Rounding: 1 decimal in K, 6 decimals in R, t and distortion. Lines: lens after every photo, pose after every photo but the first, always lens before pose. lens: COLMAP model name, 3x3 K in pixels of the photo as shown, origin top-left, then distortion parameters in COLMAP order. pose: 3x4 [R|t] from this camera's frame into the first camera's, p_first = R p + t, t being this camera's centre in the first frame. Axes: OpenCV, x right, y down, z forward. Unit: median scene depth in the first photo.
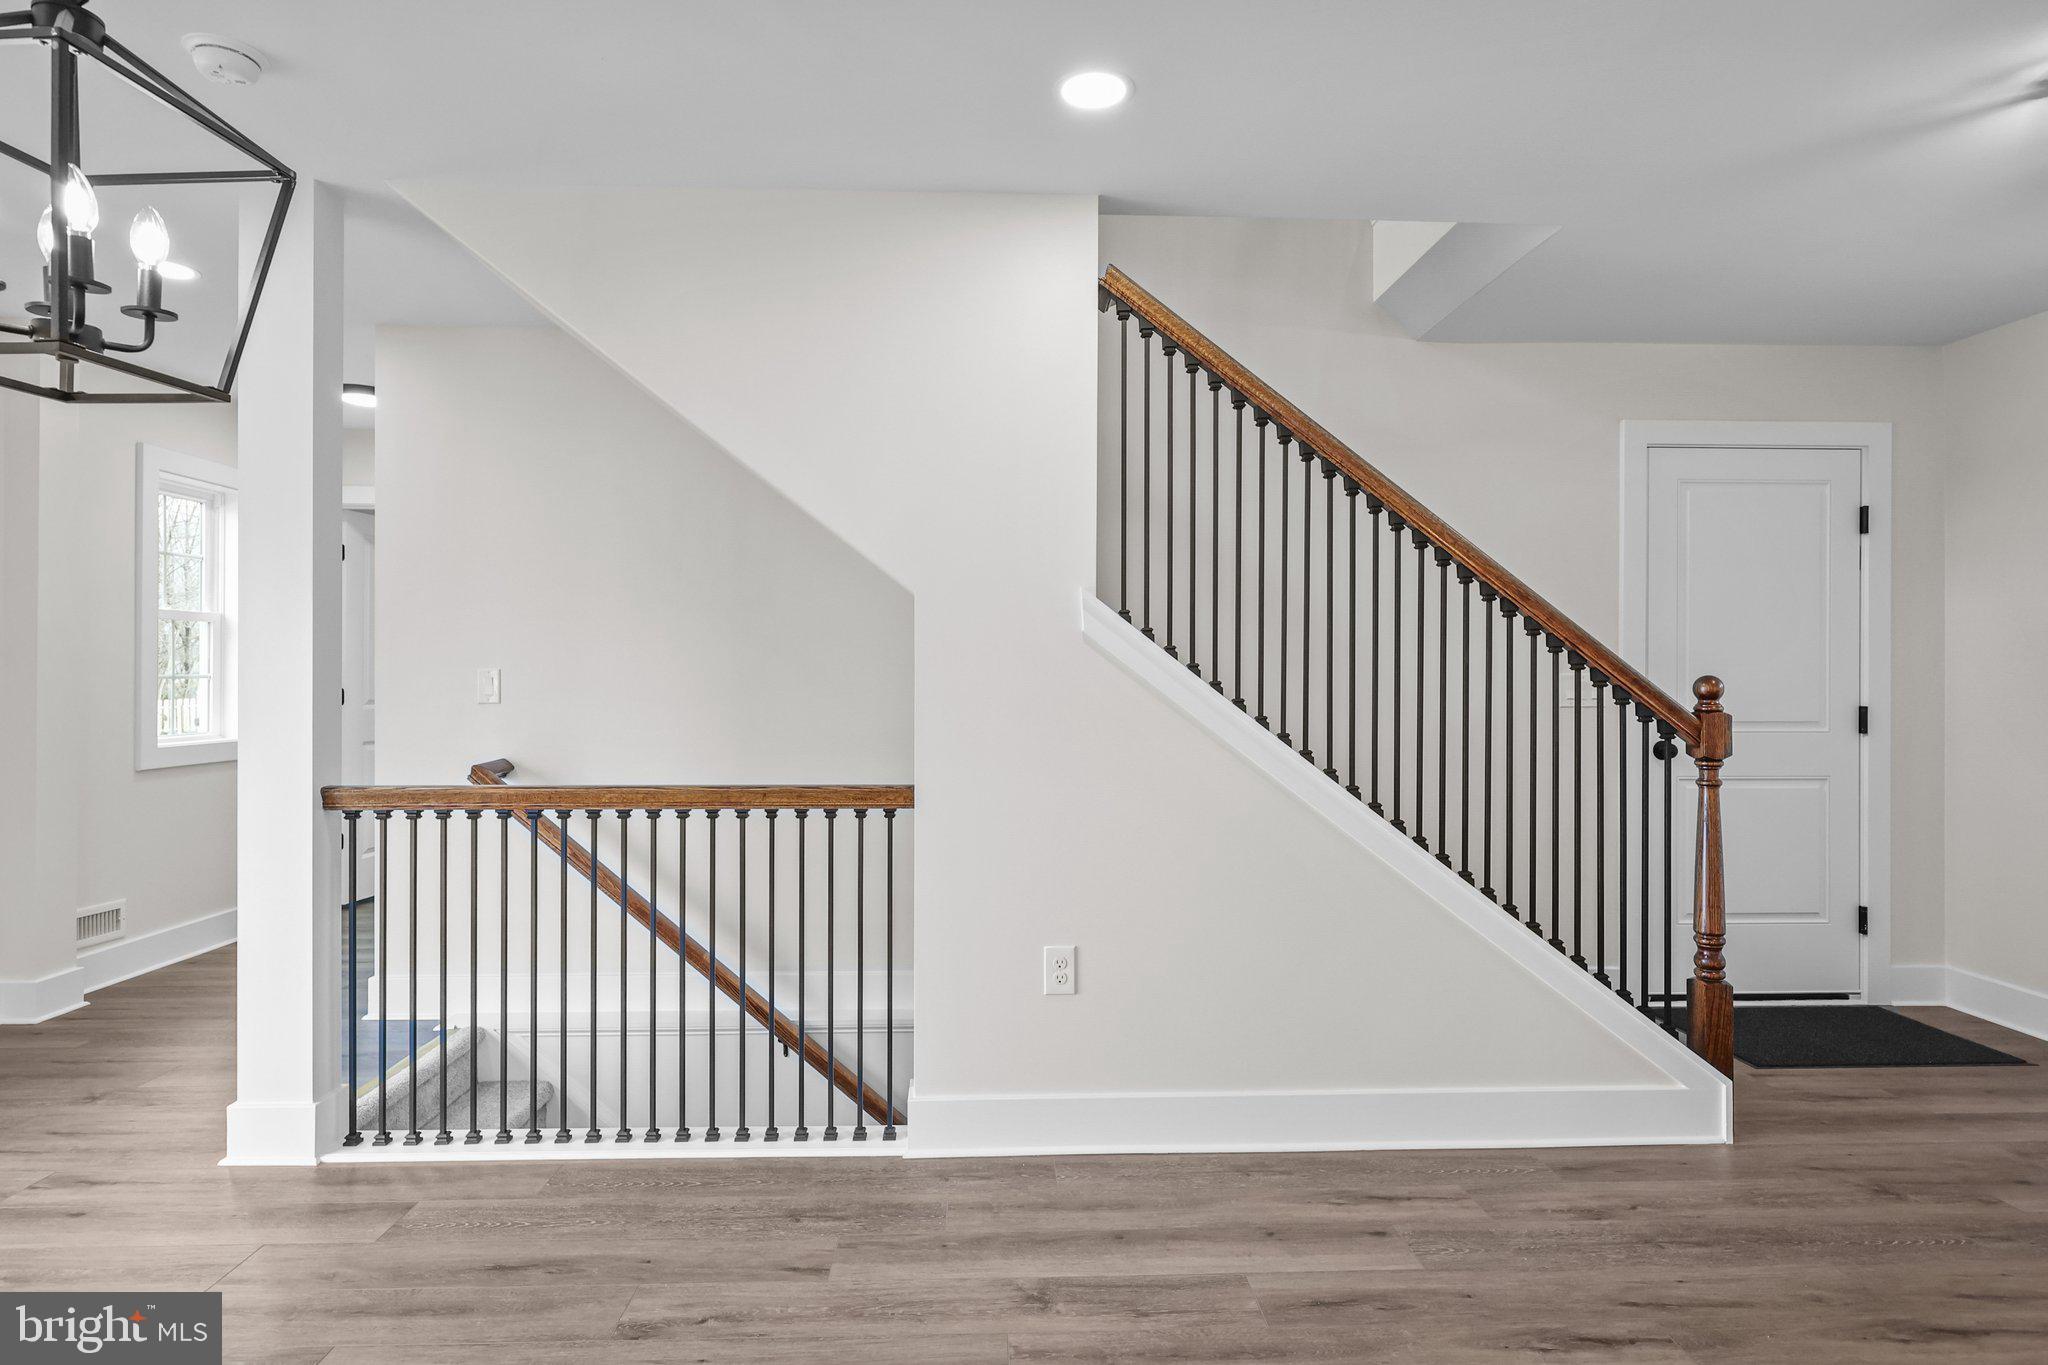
lens RADIAL K [[1092.1, 0, 1030.4], [0, 1092.1, 664.7], [0, 0, 1]] dist [0.005025, -0.000180]
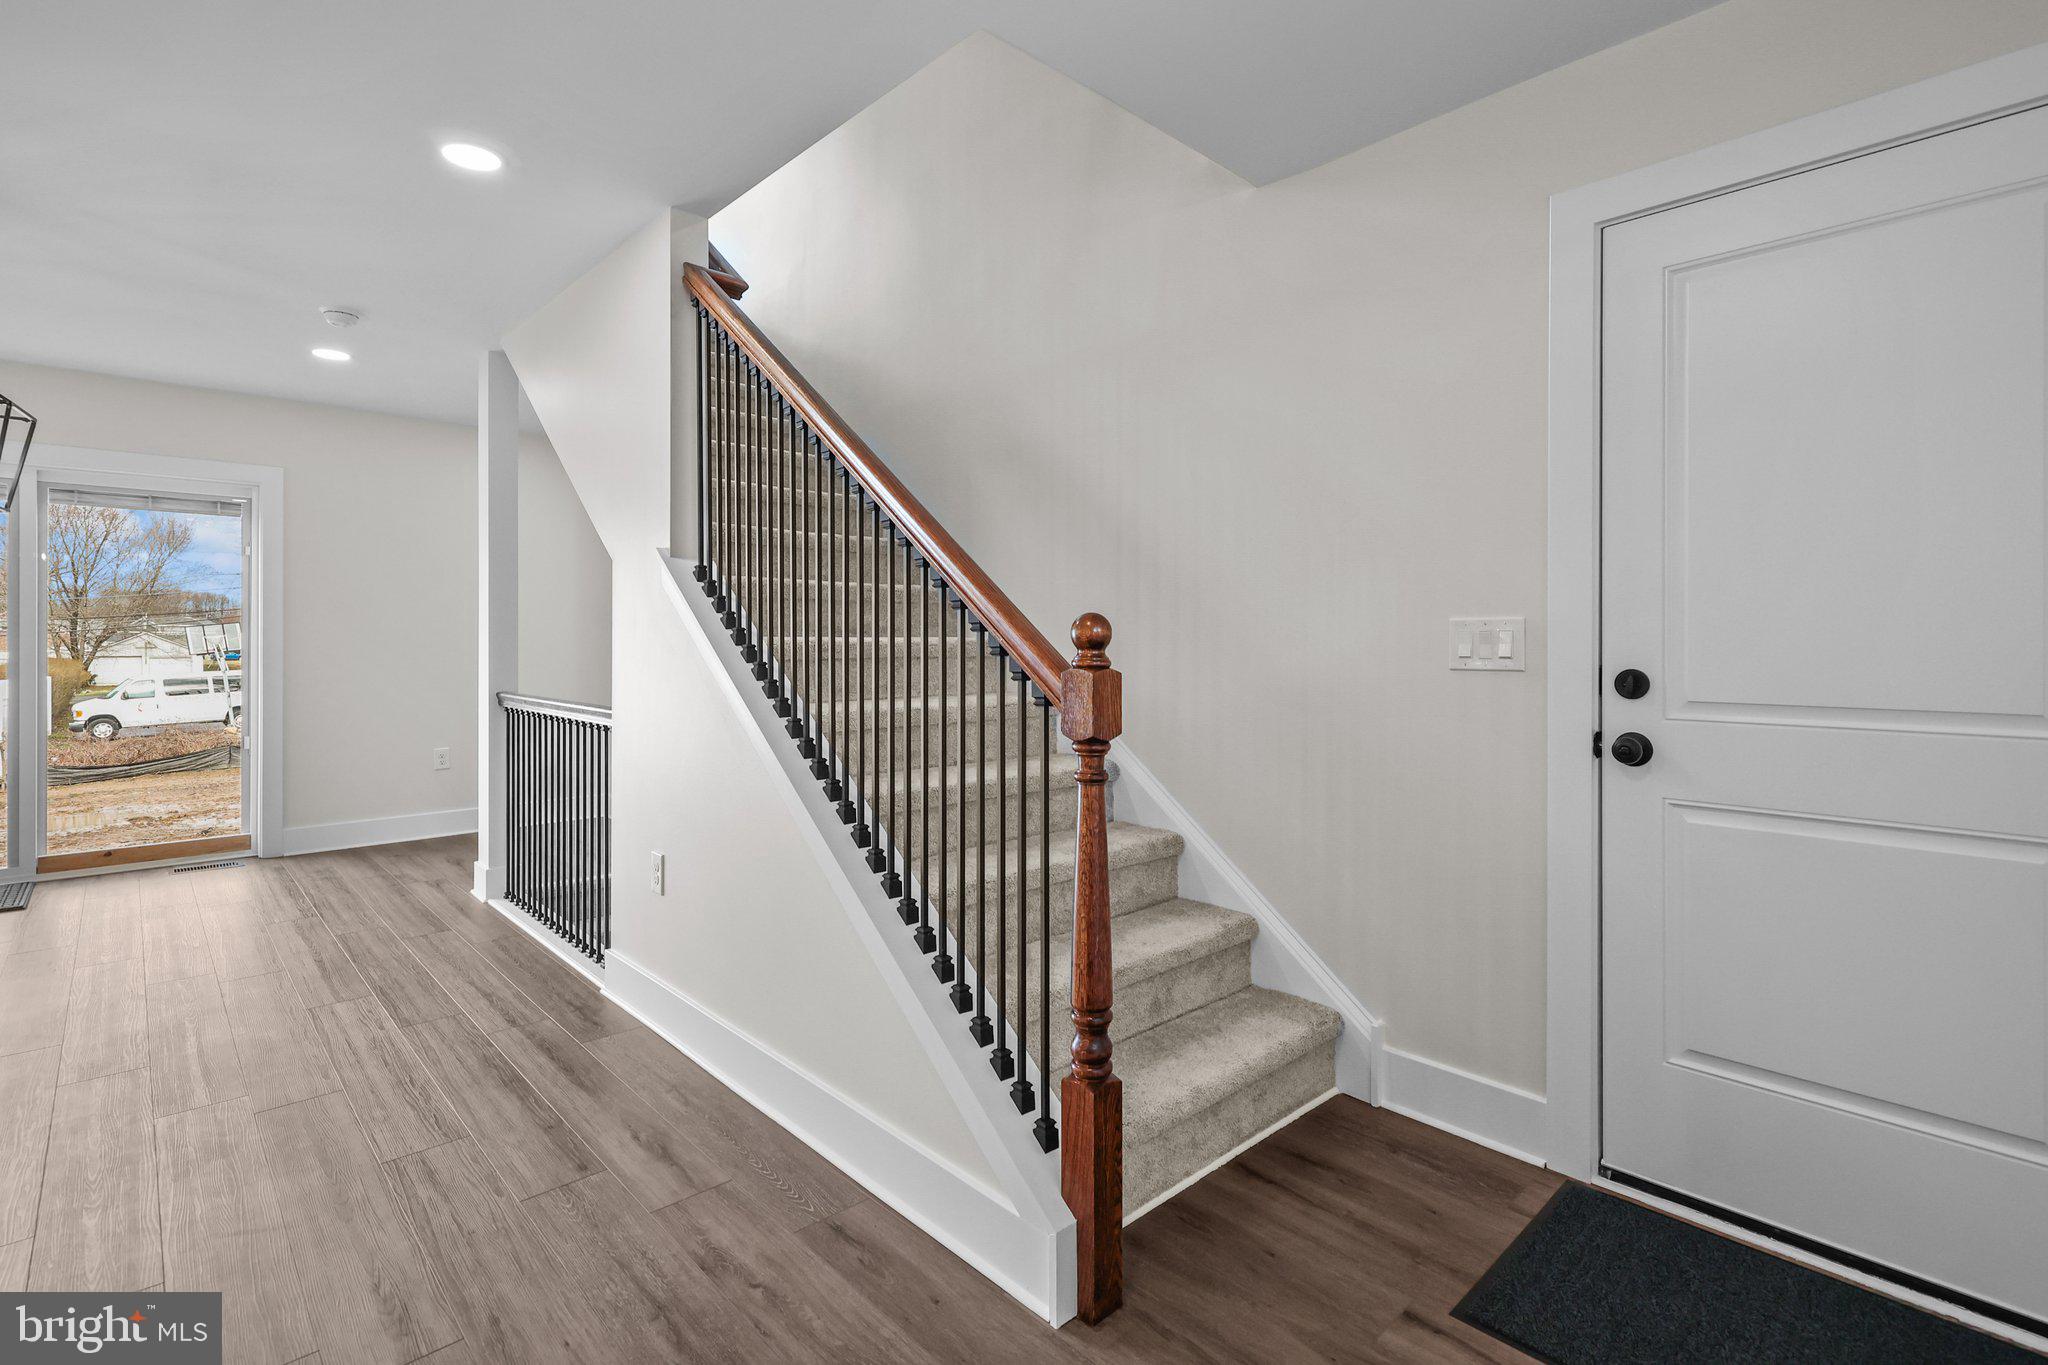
lens RADIAL K [[939.9, 0, 1031.6], [0, 939.9, 630.4], [0, 0, 1]] dist [0.009621, -0.001729]
pose [[0.662552, -0.006318, -0.748989, 1.043183], [0.007829, 0.999968, -0.001509, 0.021653], [0.748975, -0.004864, 0.662581, 0.611342]]
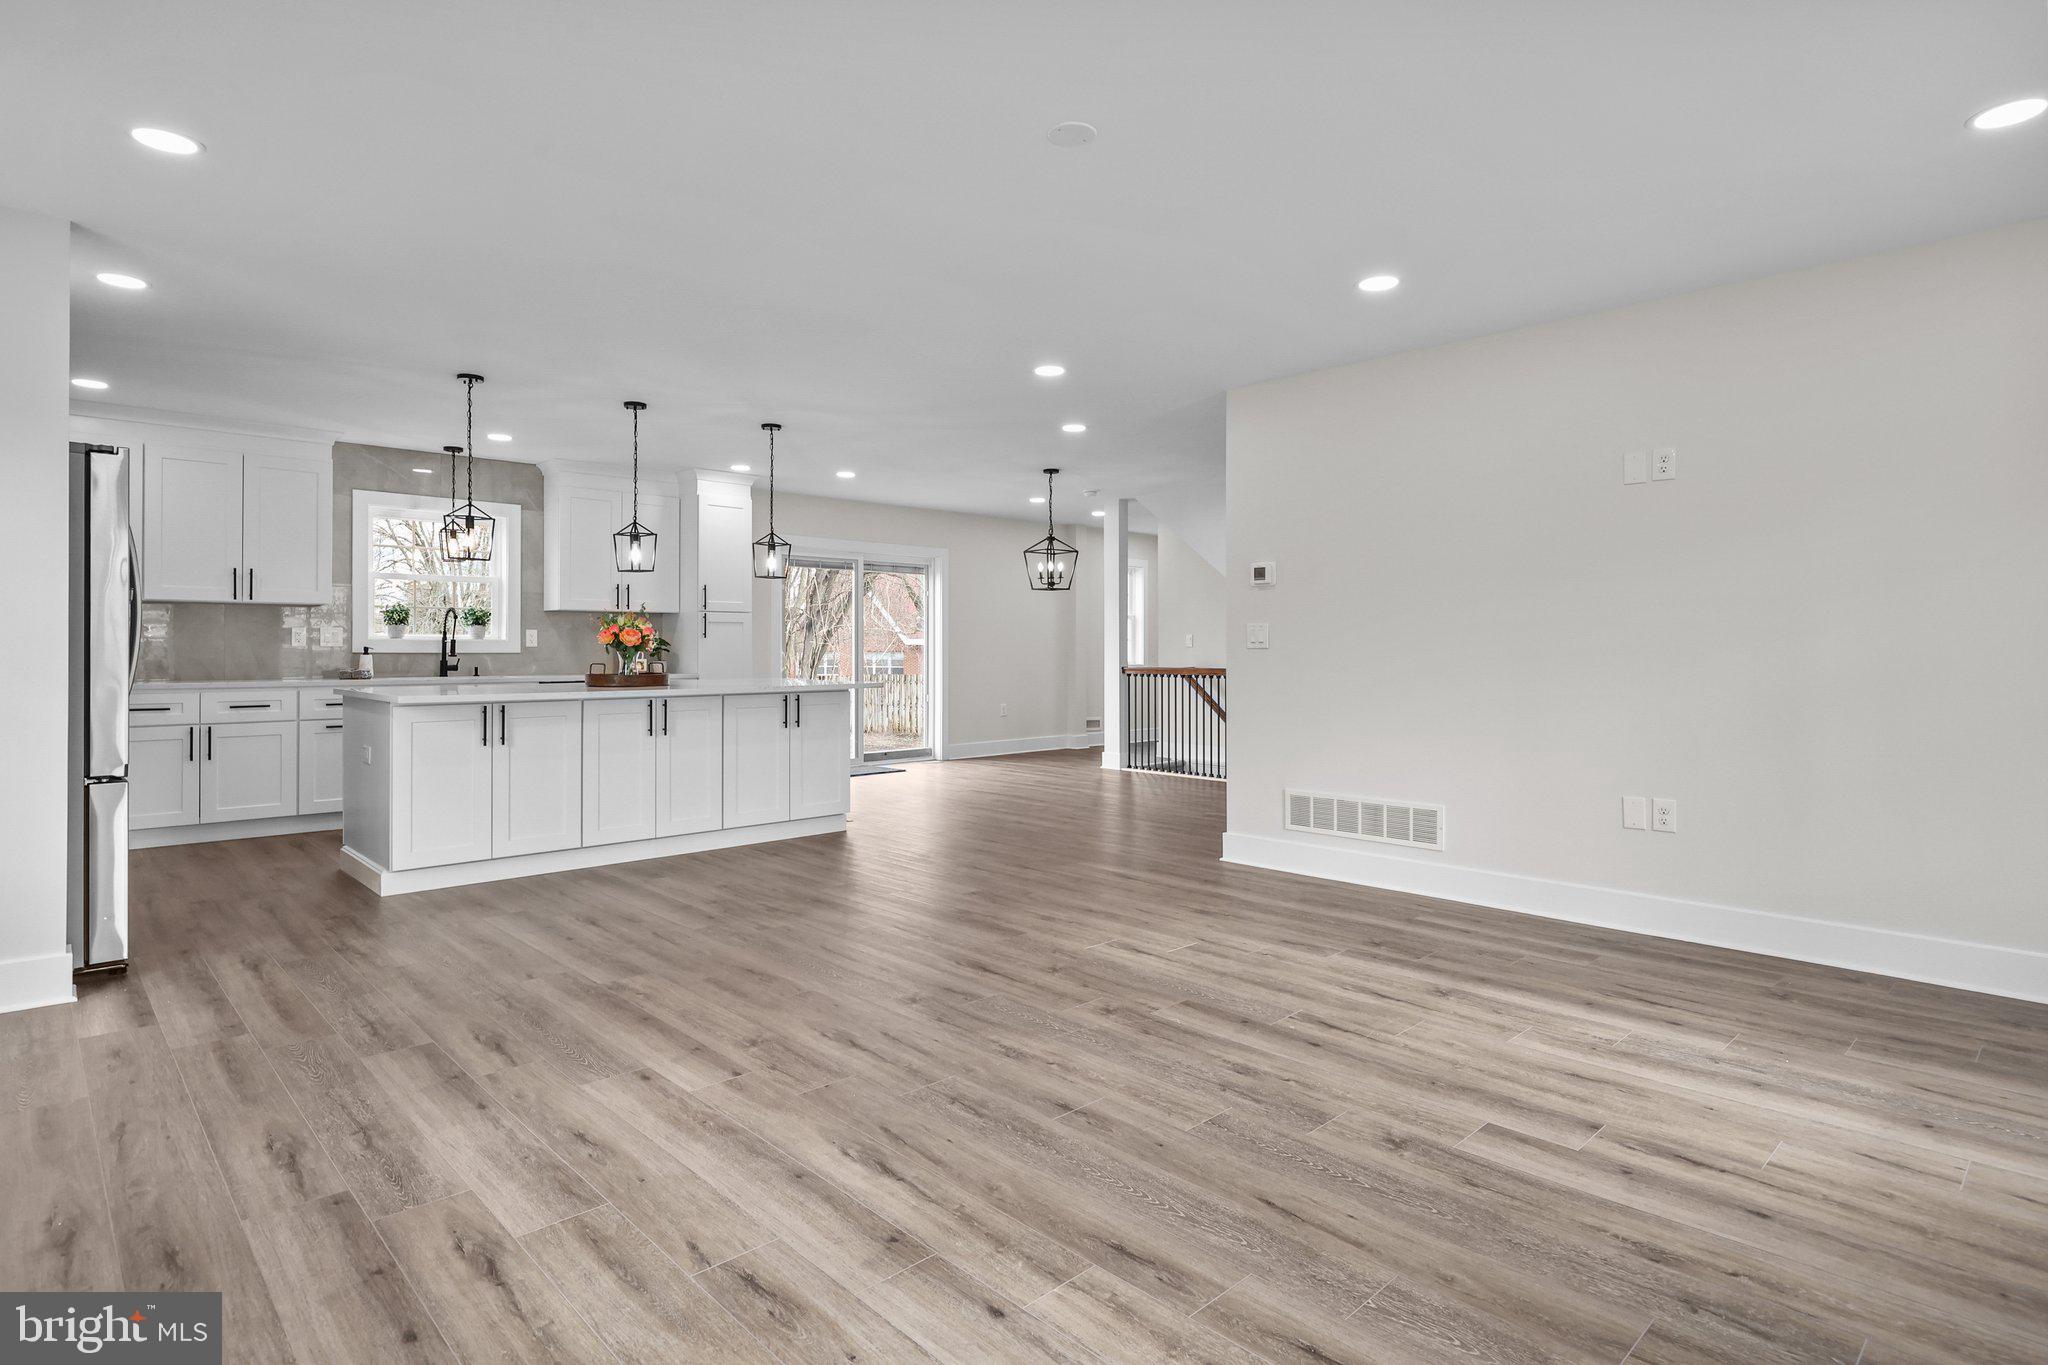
lens RADIAL K [[1046.6, 0, 1008.9], [0, 1046.6, 656.5], [0, 0, 1]] dist [0.007172, 0.000535]
pose [[0.645717, 0.003702, -0.763568, 1.672726], [0.005353, 0.999942, 0.009374, 0.039521], [0.763558, -0.010140, 0.645660, -1.451430]]
